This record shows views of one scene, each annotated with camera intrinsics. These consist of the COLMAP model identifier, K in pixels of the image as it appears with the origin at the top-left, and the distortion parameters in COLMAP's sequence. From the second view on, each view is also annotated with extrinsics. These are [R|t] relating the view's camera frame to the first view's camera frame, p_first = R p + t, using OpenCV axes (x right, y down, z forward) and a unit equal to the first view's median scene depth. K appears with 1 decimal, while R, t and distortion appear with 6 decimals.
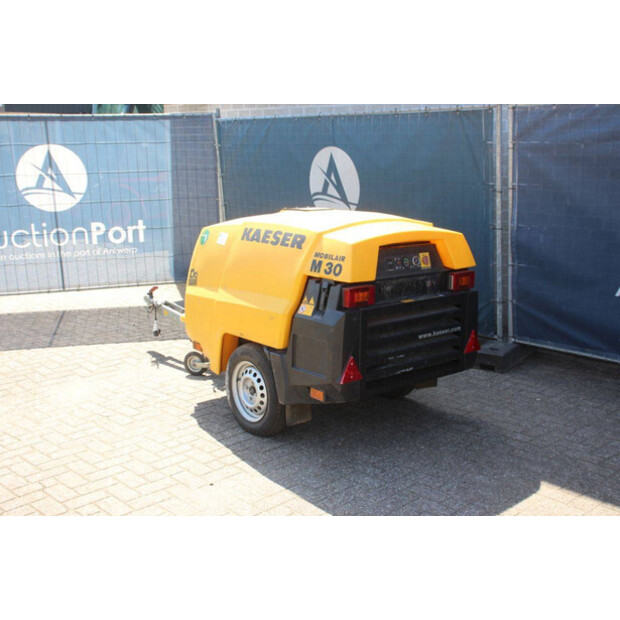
lens RADIAL K [[743.7, 0, 308.9], [0, 743.7, 300.3], [0, 0, 1]] dist [-0.007335, -0.006640]
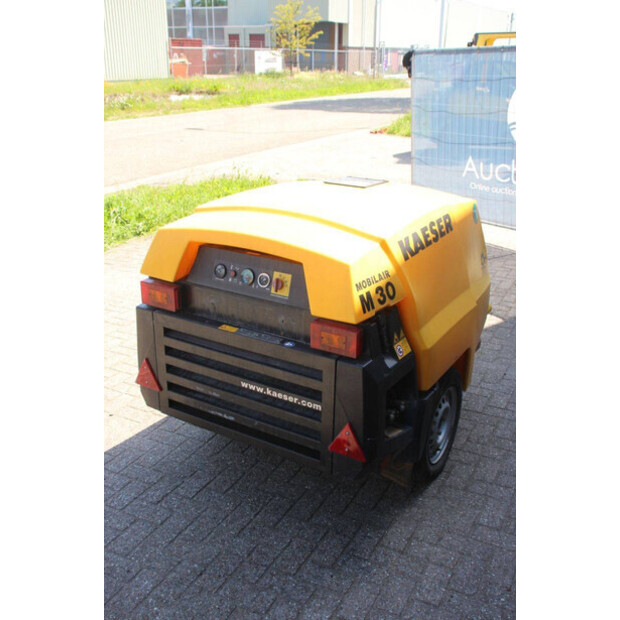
lens RADIAL K [[653.7, 0, 310.0], [0, 653.7, 310.0], [0, 0, 1]] dist [-0.024292, -0.003013]
pose [[0.334173, 0.332367, -0.881964, 0.669506], [-0.188727, 0.940404, 0.282883, -0.197165], [0.923423, 0.071918, 0.376984, 0.791228]]
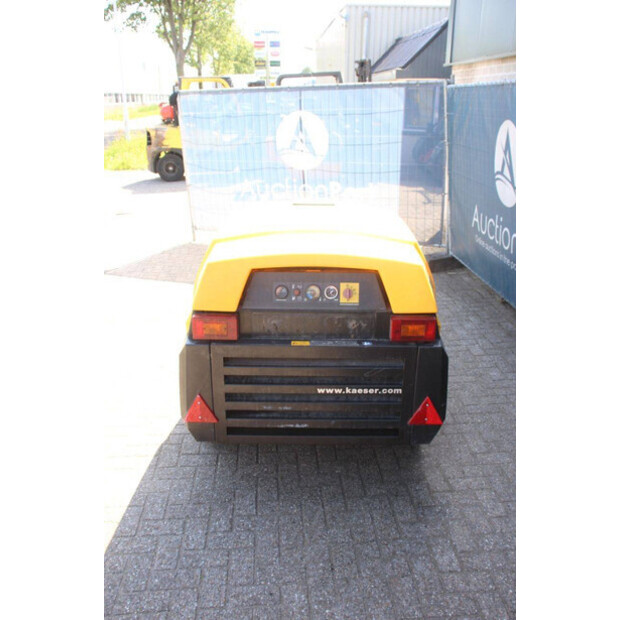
lens RADIAL K [[580.8, 0, 310.0], [0, 580.8, 310.0], [0, 0, 1]] dist [-0.116097, 0.149189]
pose [[0.770836, 0.212983, -0.600375, 0.466738], [-0.122482, 0.974421, 0.188418, -0.138815], [0.625148, -0.071705, 0.777205, 0.515399]]
